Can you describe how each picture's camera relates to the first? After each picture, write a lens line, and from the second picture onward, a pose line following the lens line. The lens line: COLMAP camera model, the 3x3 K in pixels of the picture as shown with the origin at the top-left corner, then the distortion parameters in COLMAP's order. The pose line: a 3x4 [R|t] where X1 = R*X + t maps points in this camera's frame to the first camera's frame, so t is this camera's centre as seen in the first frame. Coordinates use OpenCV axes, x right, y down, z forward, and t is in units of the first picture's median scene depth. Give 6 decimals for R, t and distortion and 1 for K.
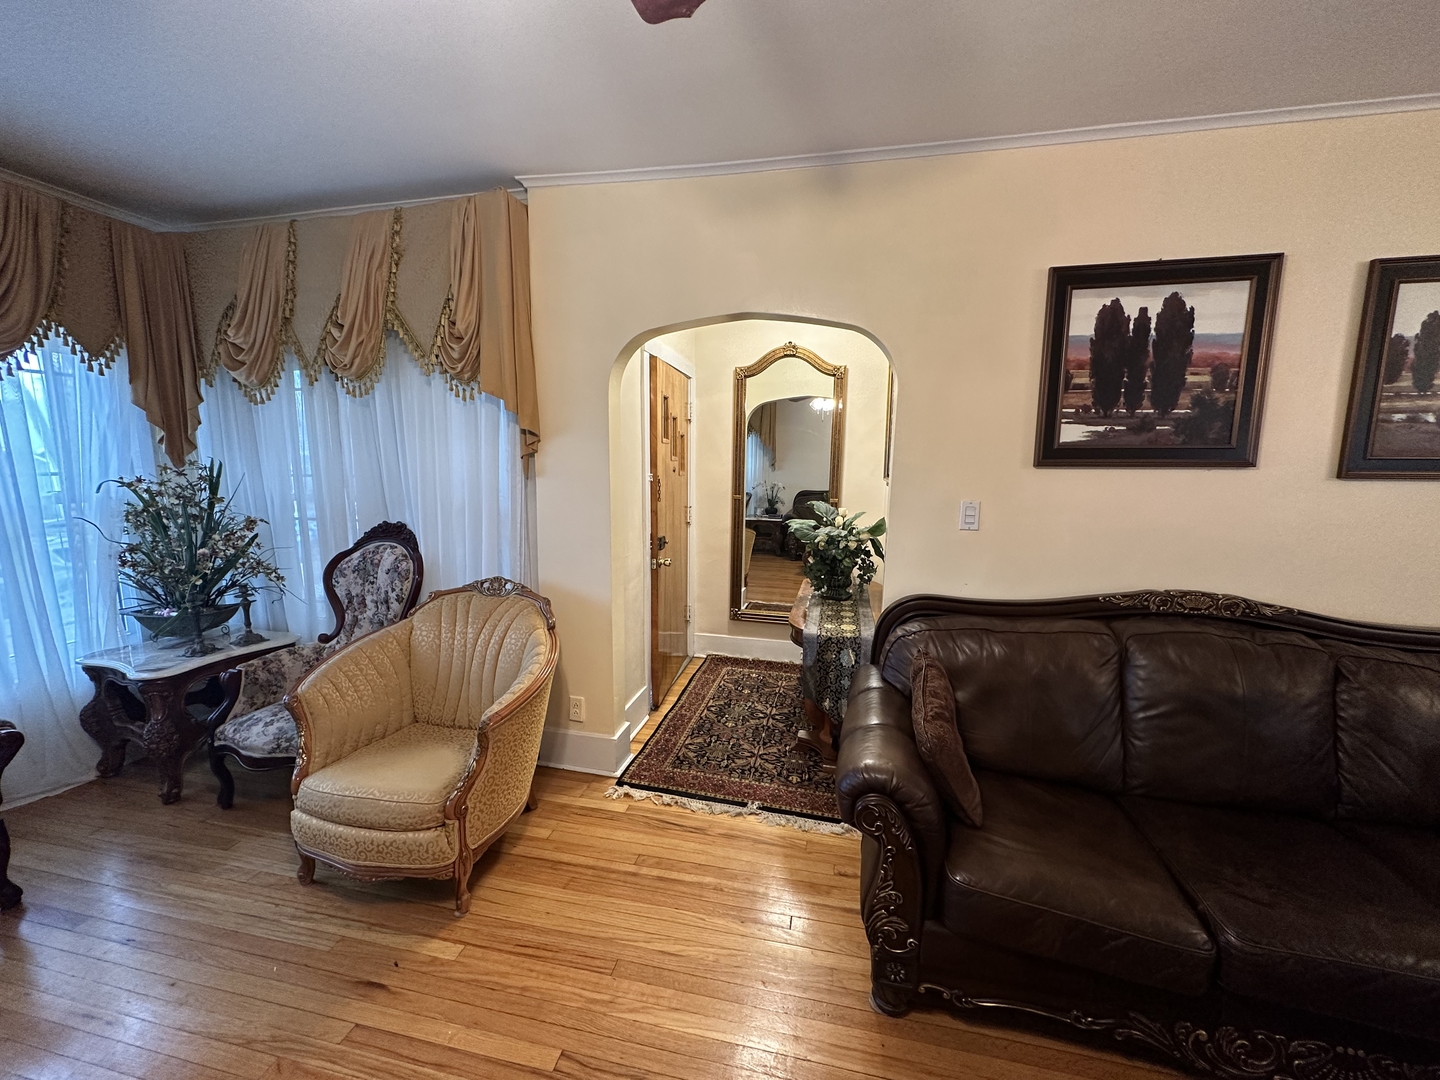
lens RADIAL K [[574.0, 0, 721.5], [0, 574.0, 541.3], [0, 0, 1]] dist [-0.001988, 0.000299]
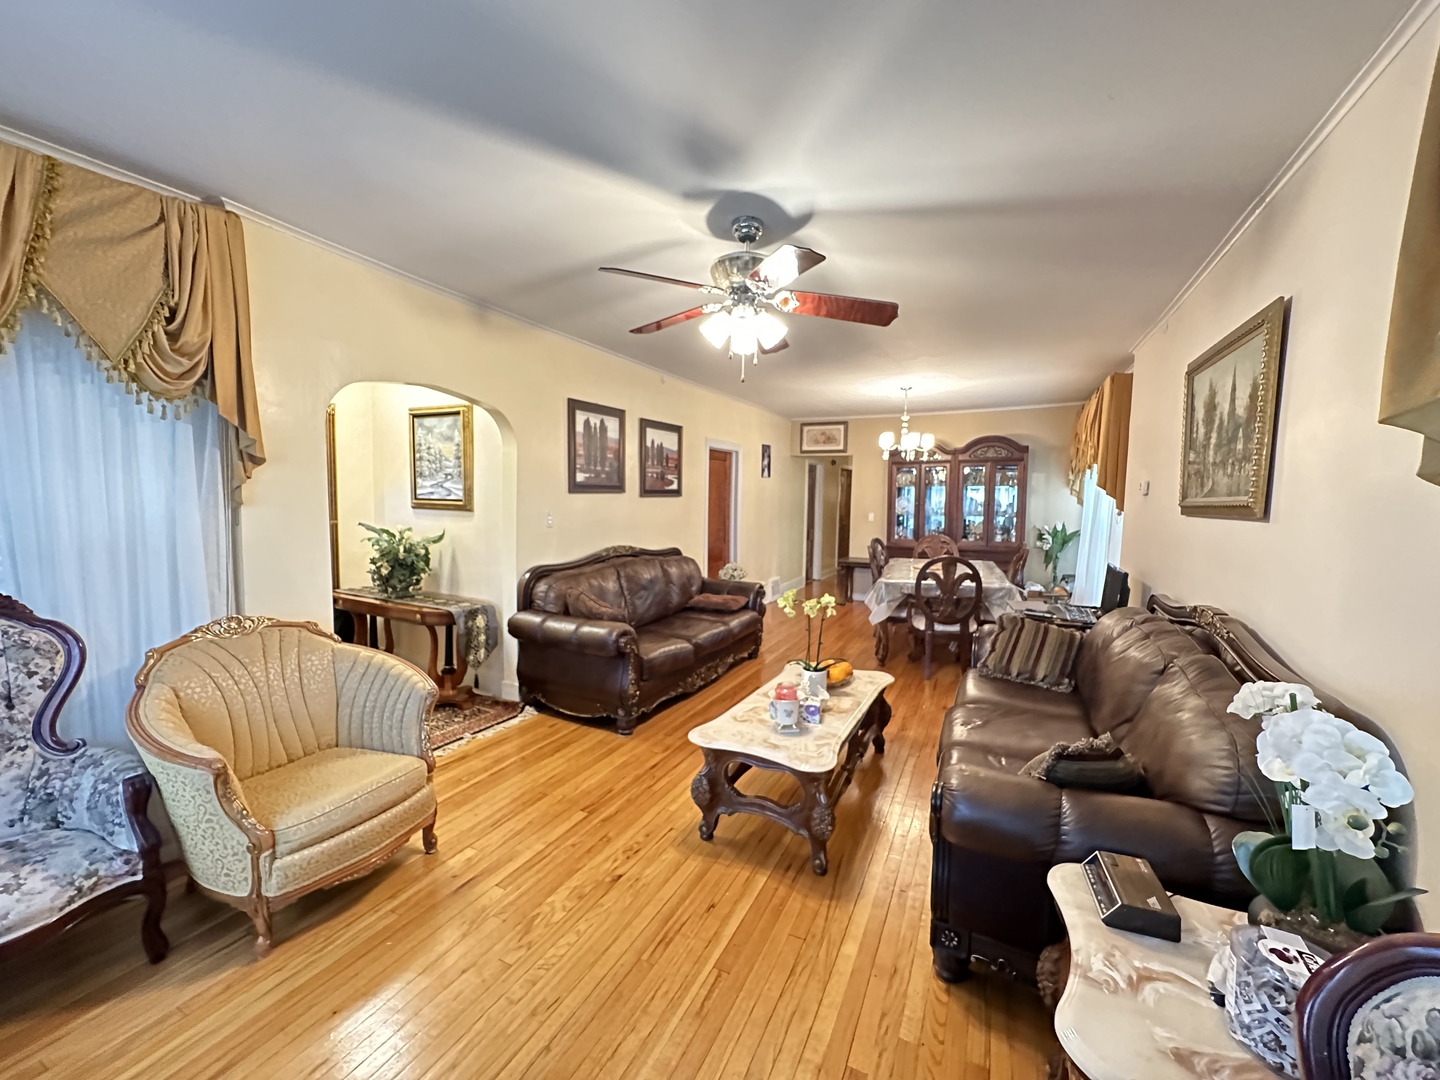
lens RADIAL K [[574.0, 0, 718.2], [0, 574.0, 541.1], [0, 0, 1]] dist [-0.001988, 0.000299]
pose [[0.243869, -0.086918, 0.965905, -1.355525], [0.123426, 0.990658, 0.057983, -0.016785], [-0.961922, 0.105078, 0.252319, 0.011894]]
